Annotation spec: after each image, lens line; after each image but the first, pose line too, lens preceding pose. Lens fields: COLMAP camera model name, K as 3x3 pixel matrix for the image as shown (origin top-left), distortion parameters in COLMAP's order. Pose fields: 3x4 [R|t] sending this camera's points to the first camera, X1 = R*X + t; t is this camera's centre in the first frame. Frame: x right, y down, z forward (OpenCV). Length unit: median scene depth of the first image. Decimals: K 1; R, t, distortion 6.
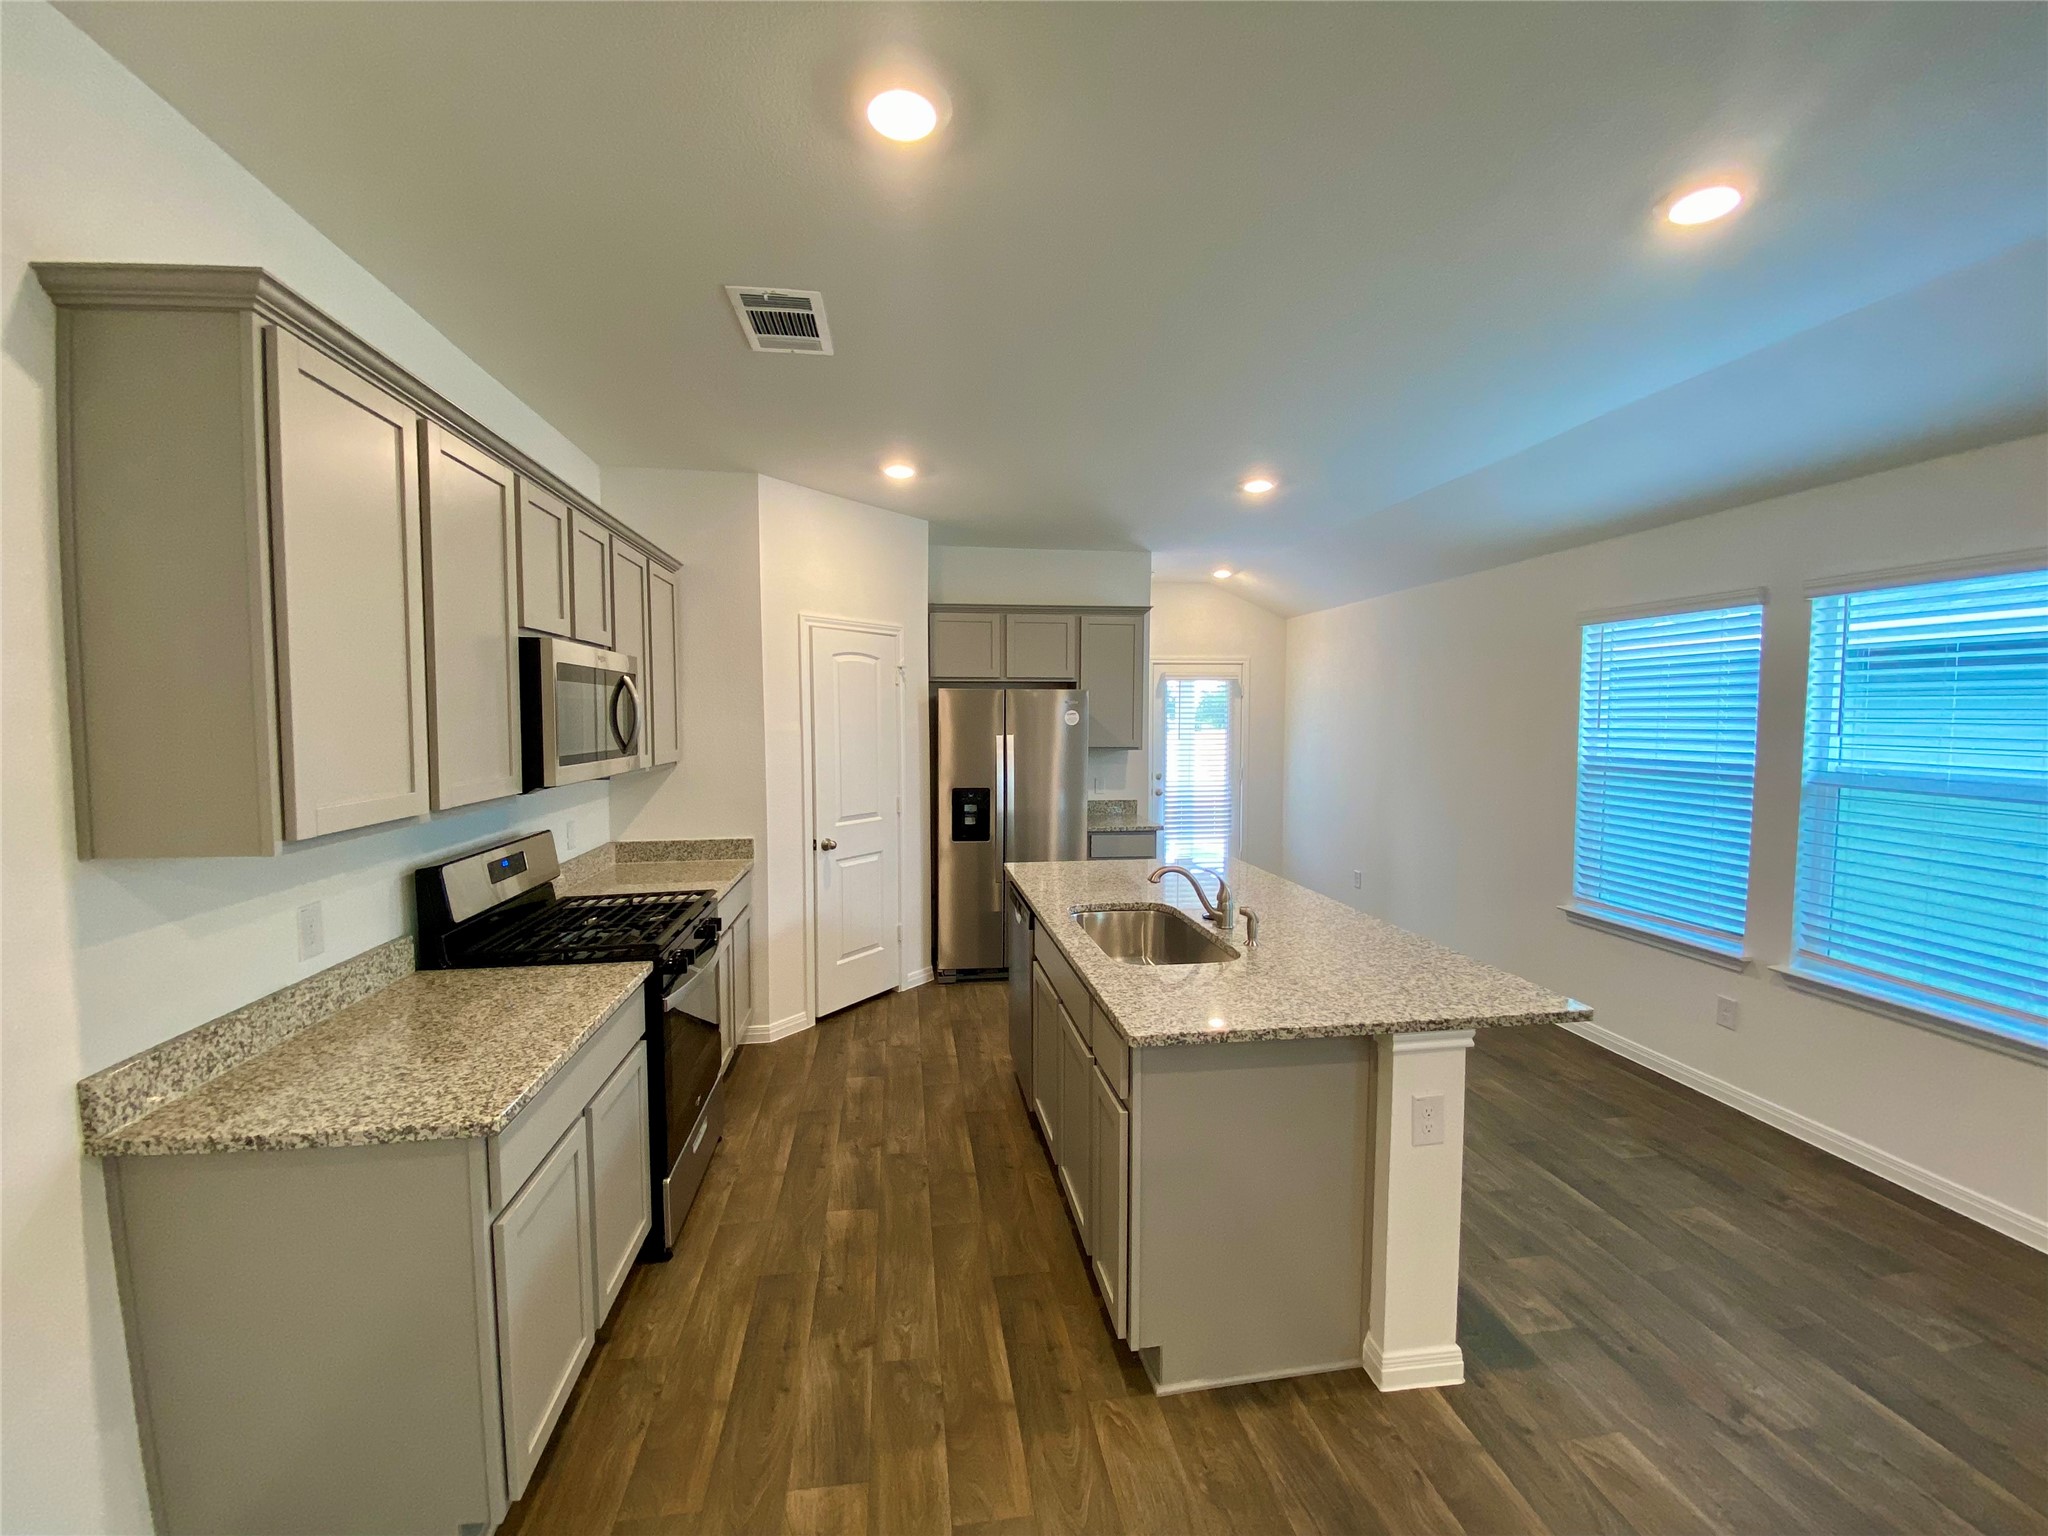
lens RADIAL K [[845.6, 0, 1024.0], [0, 845.6, 768.0], [0, 0, 1]] dist [0.114863, -0.062434]
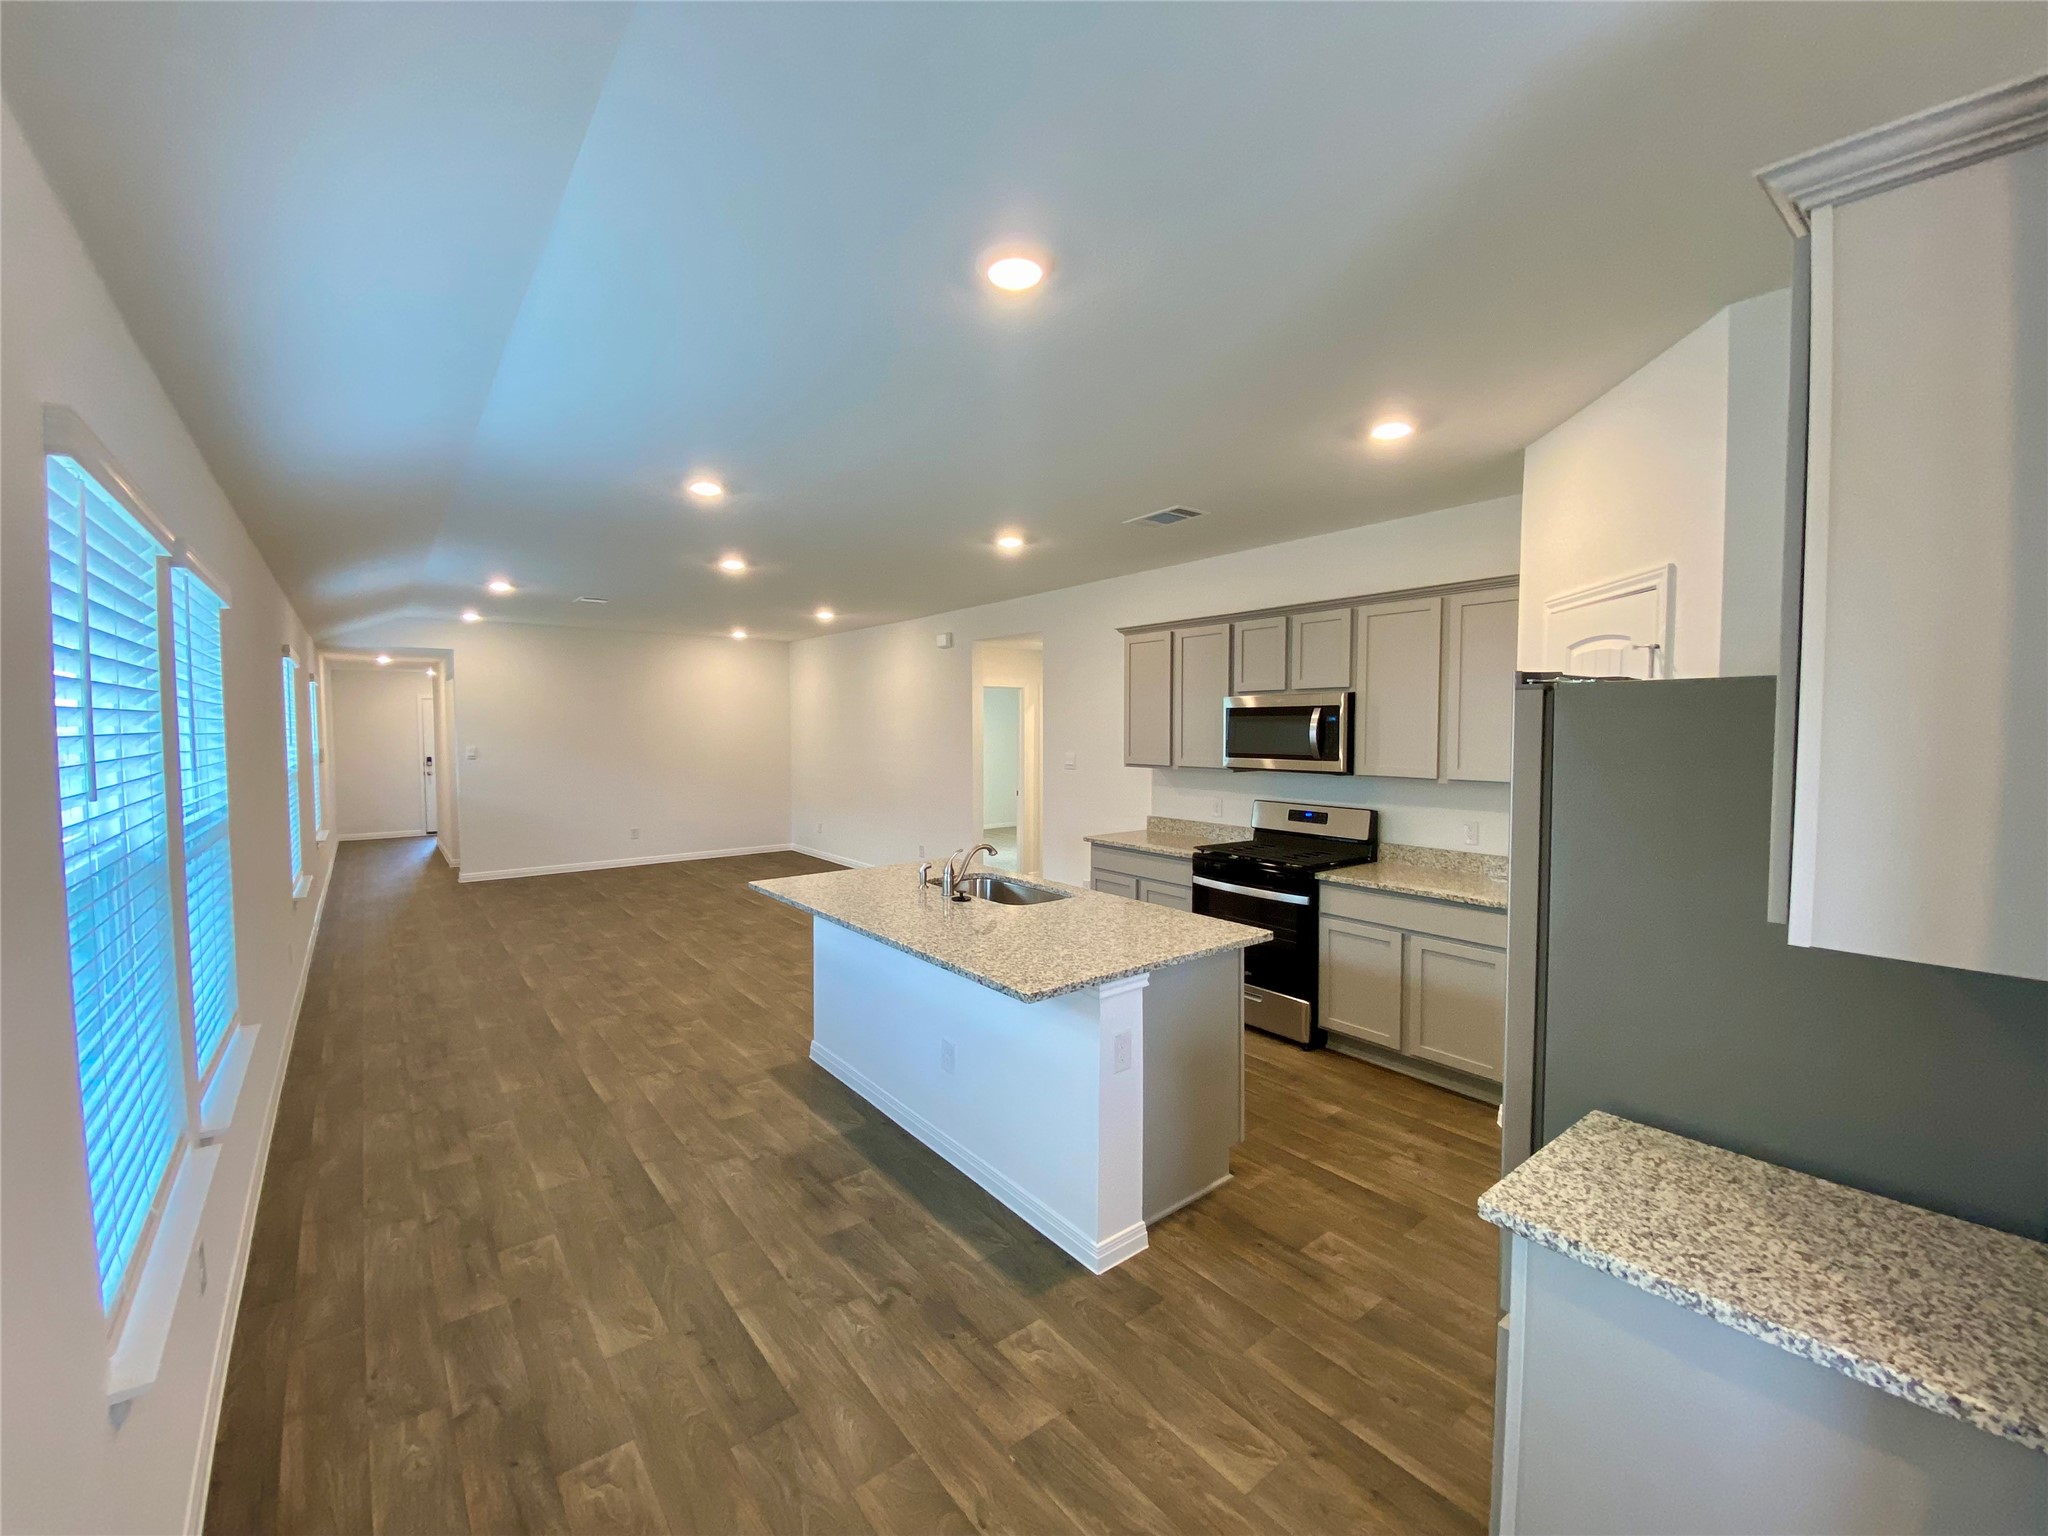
lens RADIAL K [[867.9, 0, 1024.0], [0, 867.9, 768.0], [0, 0, 1]] dist [-0.000004, -0.011633]
pose [[-0.873532, 0.020949, -0.486316, 0.615861], [-0.032957, 0.994235, 0.102028, -0.117081], [0.485650, 0.105152, -0.867806, 1.756236]]
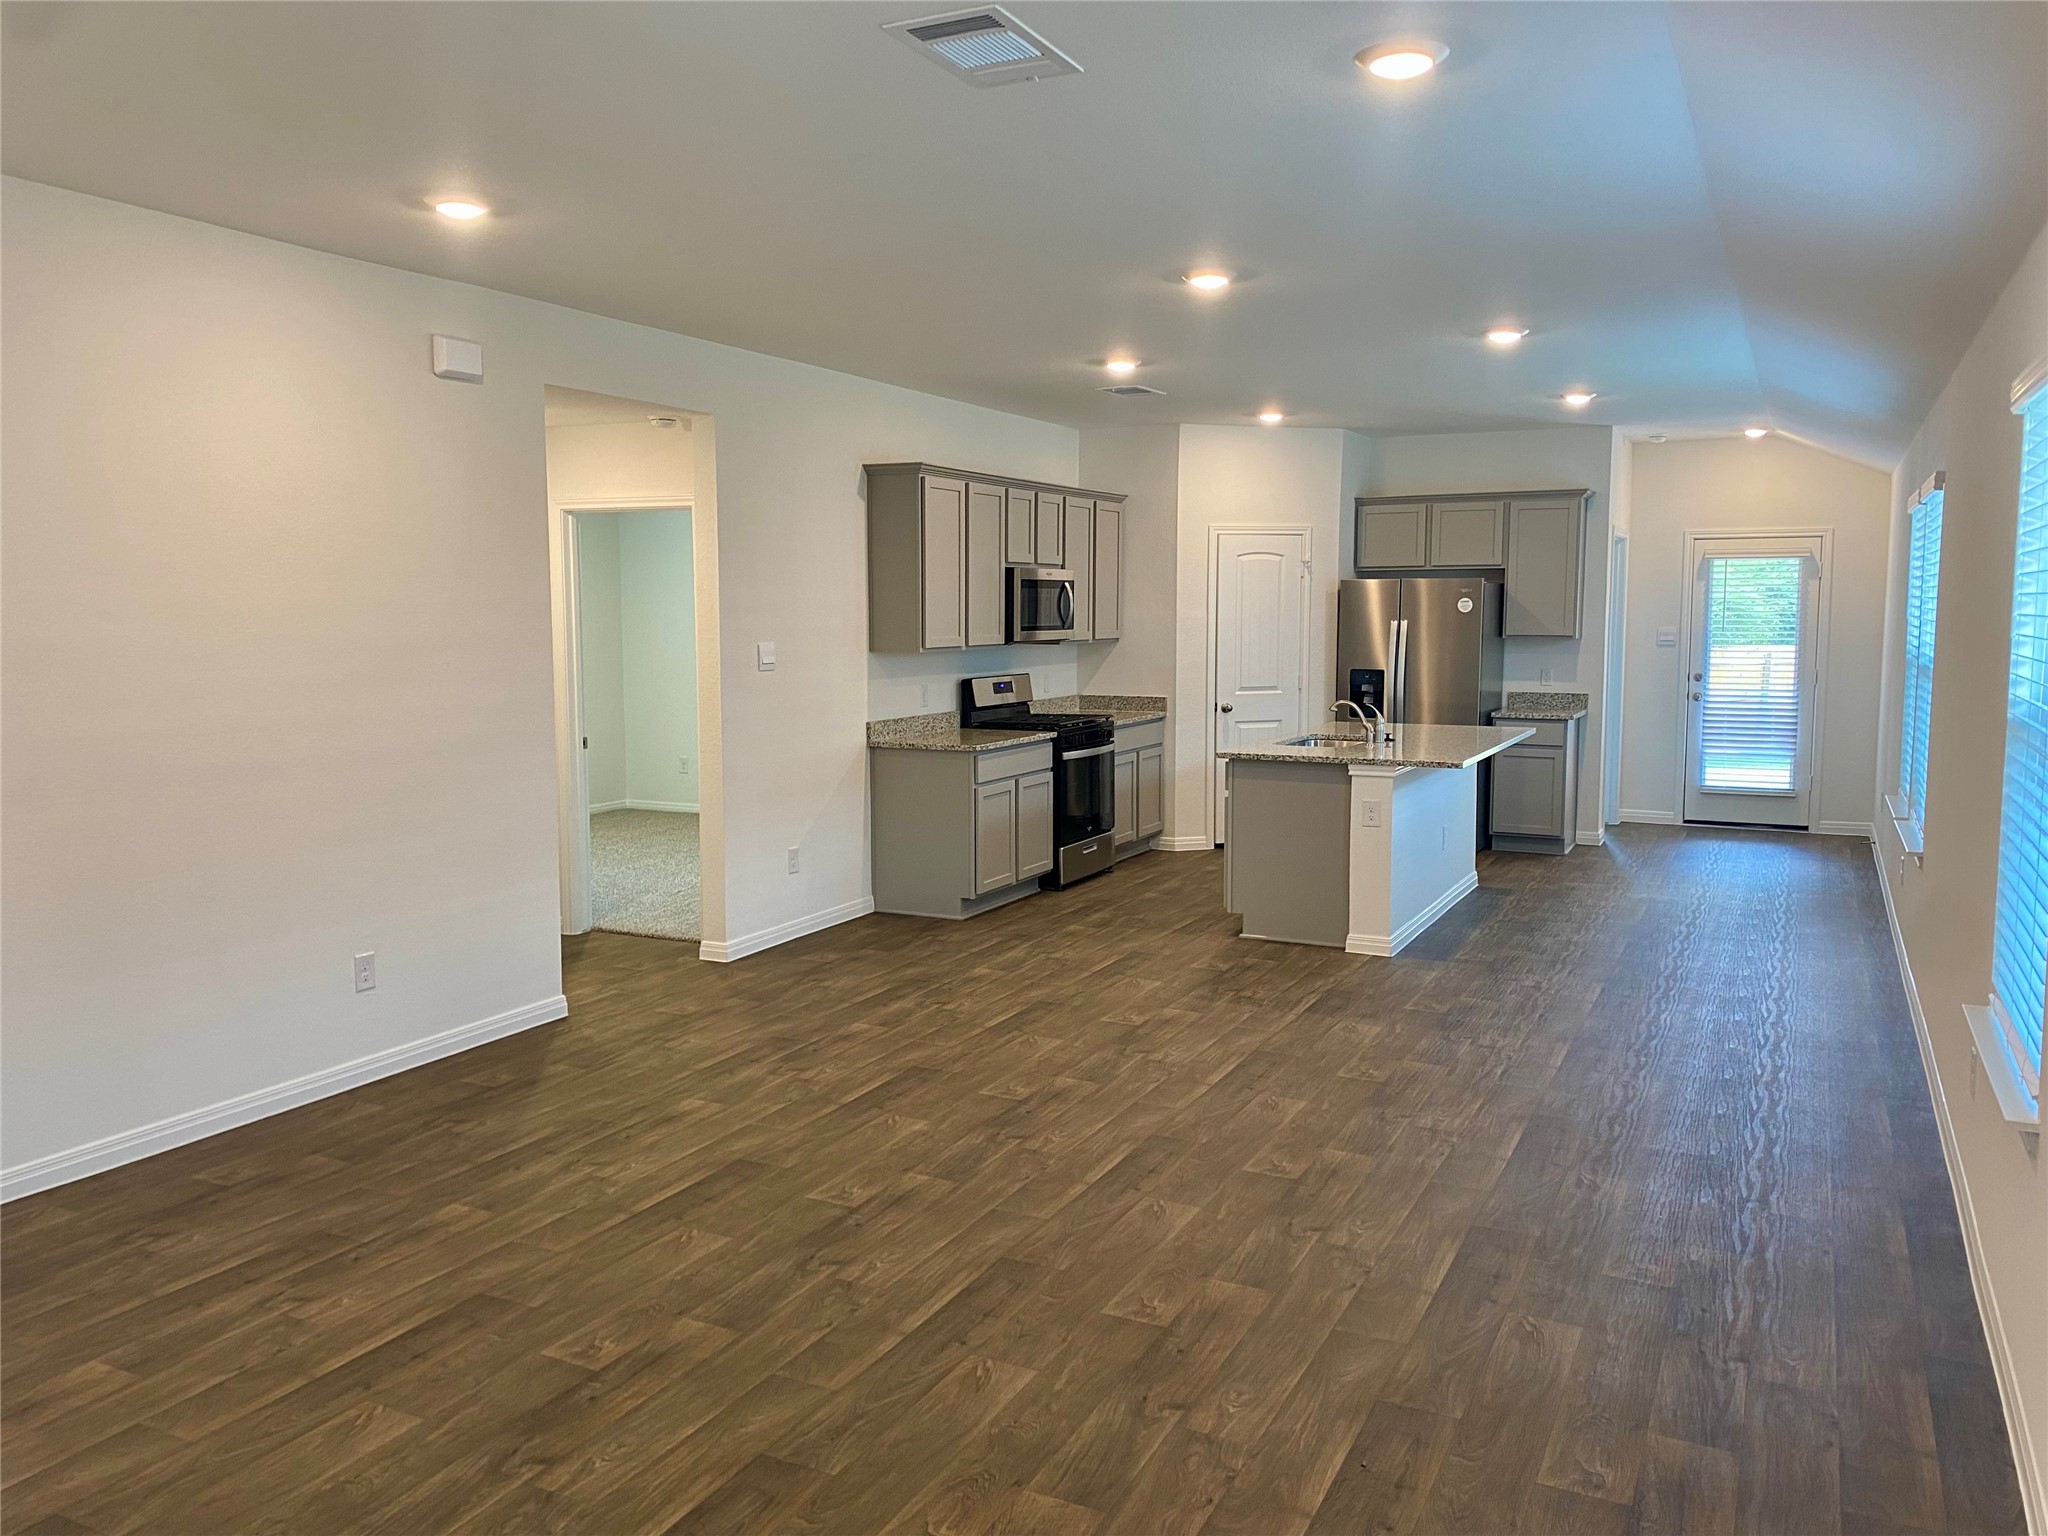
lens RADIAL K [[1576.0, 0, 1024.0], [0, 1576.0, 768.0], [0, 0, 1]] dist [0.045975, -0.002792]
pose [[0.824776, 0.060040, -0.562263, 1.032936], [-0.035132, 0.997867, 0.055021, 0.076577], [0.564367, -0.025626, 0.825126, -1.341374]]
